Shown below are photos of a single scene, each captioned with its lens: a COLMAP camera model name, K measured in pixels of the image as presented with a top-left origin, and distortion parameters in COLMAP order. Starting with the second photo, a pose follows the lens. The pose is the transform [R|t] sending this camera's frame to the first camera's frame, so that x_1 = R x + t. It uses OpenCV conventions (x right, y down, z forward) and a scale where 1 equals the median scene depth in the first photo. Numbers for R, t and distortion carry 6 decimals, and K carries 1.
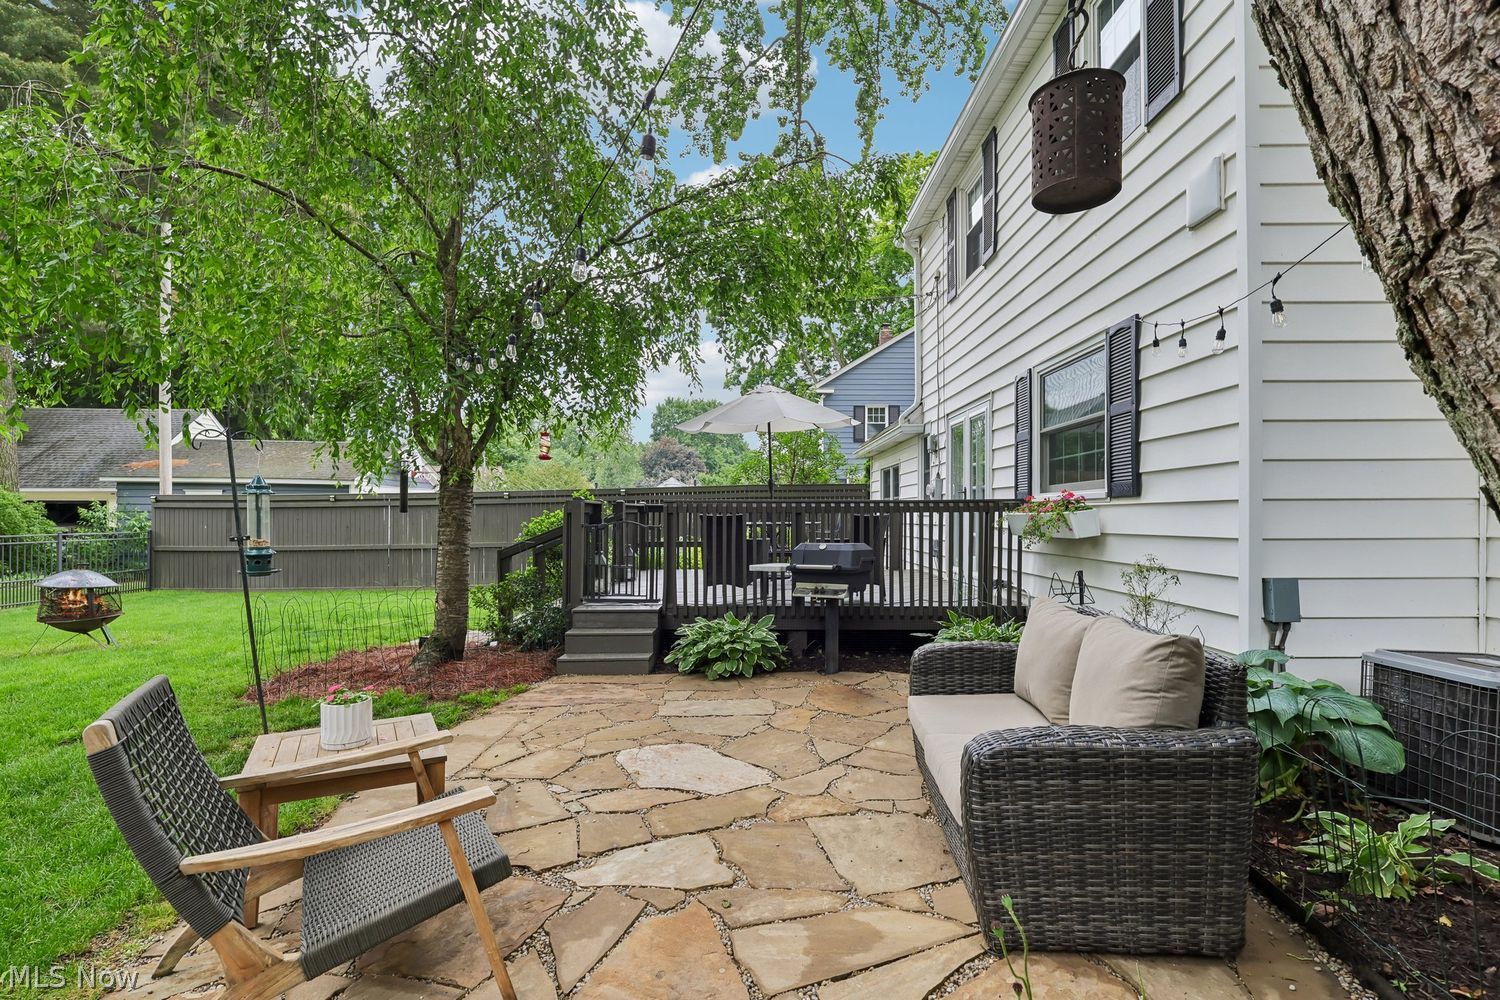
lens RADIAL K [[699.0, 0, 745.9], [0, 699.0, 512.8], [0, 0, 1]] dist [-0.002598, 0.000098]
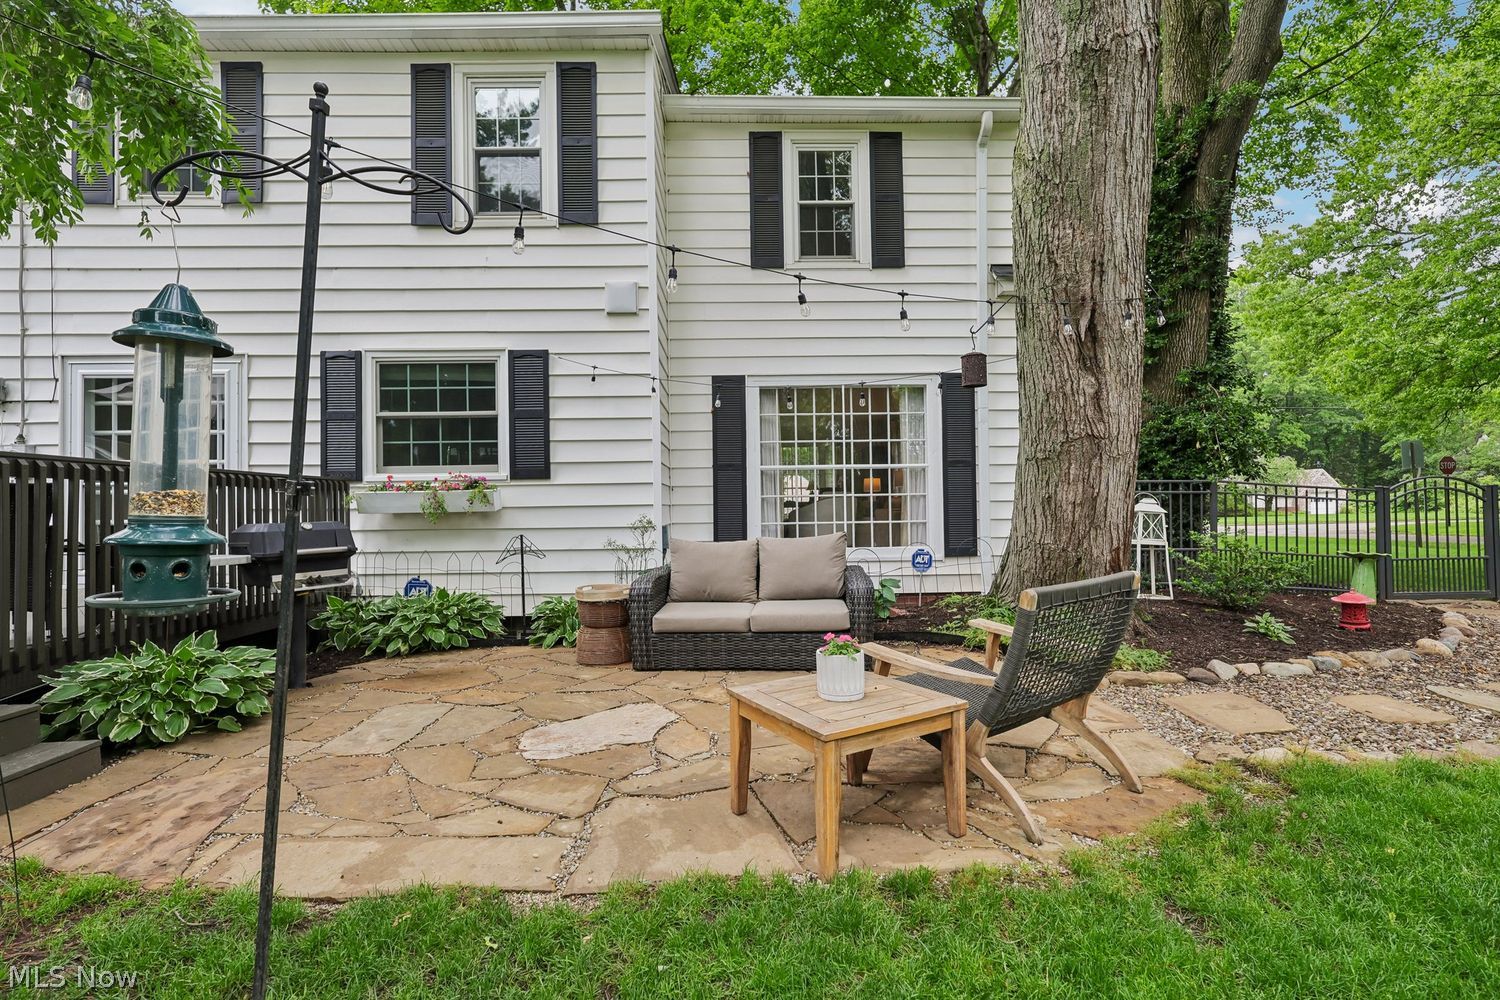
lens RADIAL K [[699.0, 0, 745.9], [0, 699.0, 512.8], [0, 0, 1]] dist [-0.002598, 0.000098]
pose [[-0.028812, -0.001941, 0.999583, -0.687701], [0.006428, 0.999977, 0.002127, 0.034709], [-0.999564, 0.006487, -0.028799, 0.521161]]
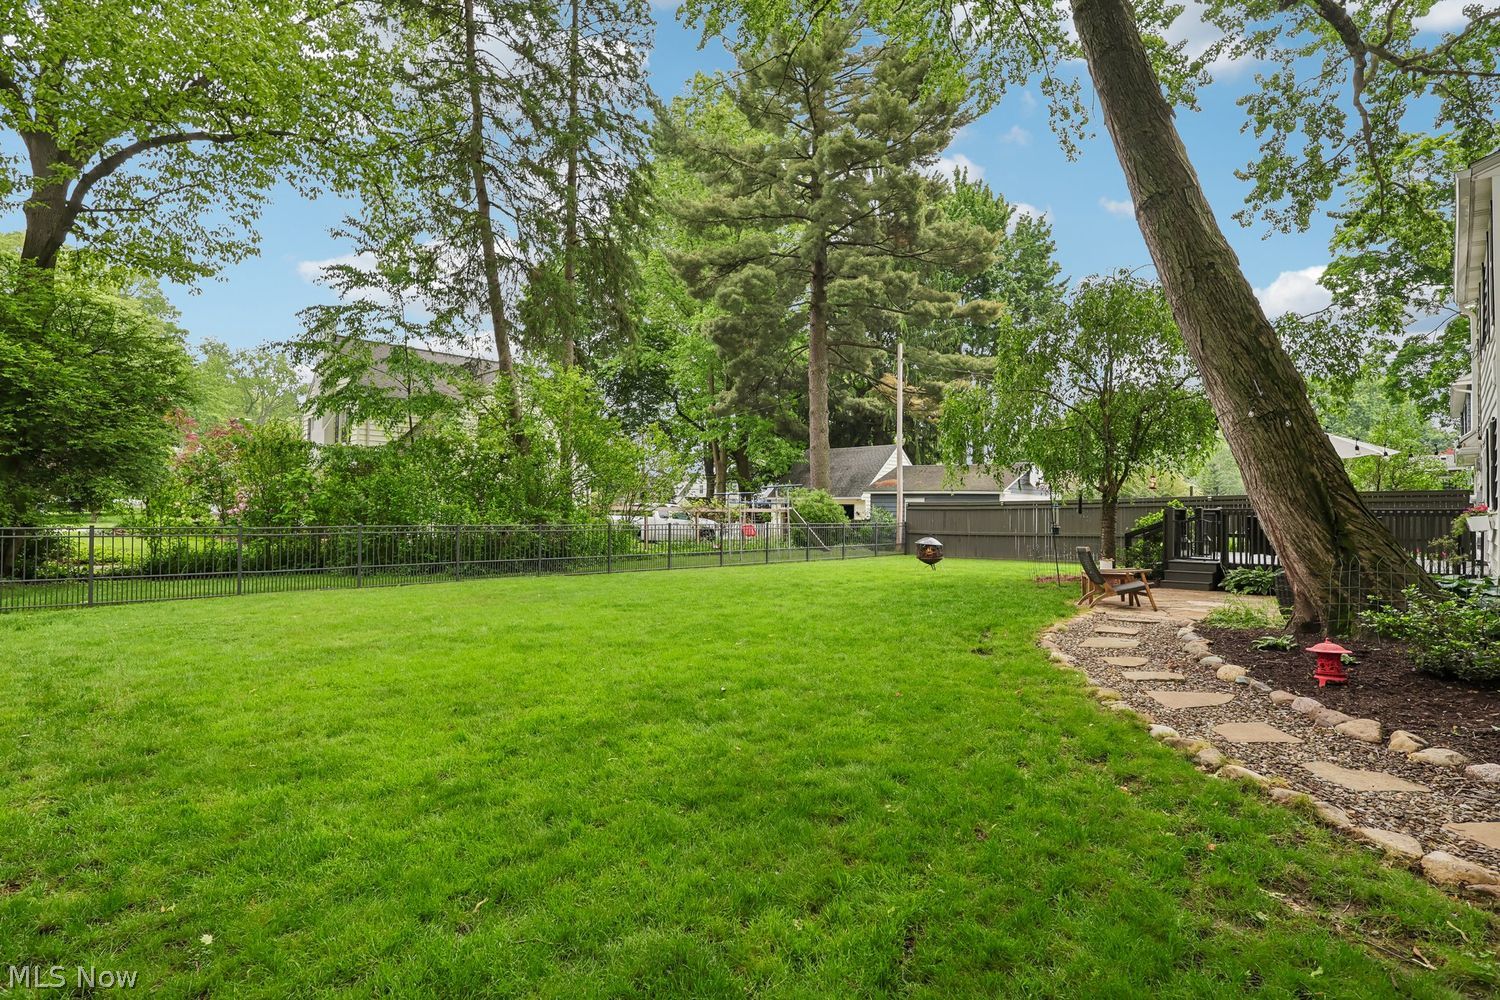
lens RADIAL K [[699.0, 0, 745.9], [0, 699.0, 512.8], [0, 0, 1]] dist [-0.002598, 0.000098]
pose [[0.707561, 0.004674, -0.706636, 0.359258], [-0.003633, 0.999989, 0.002977, -0.007953], [0.706642, 0.000460, 0.707571, -1.477750]]
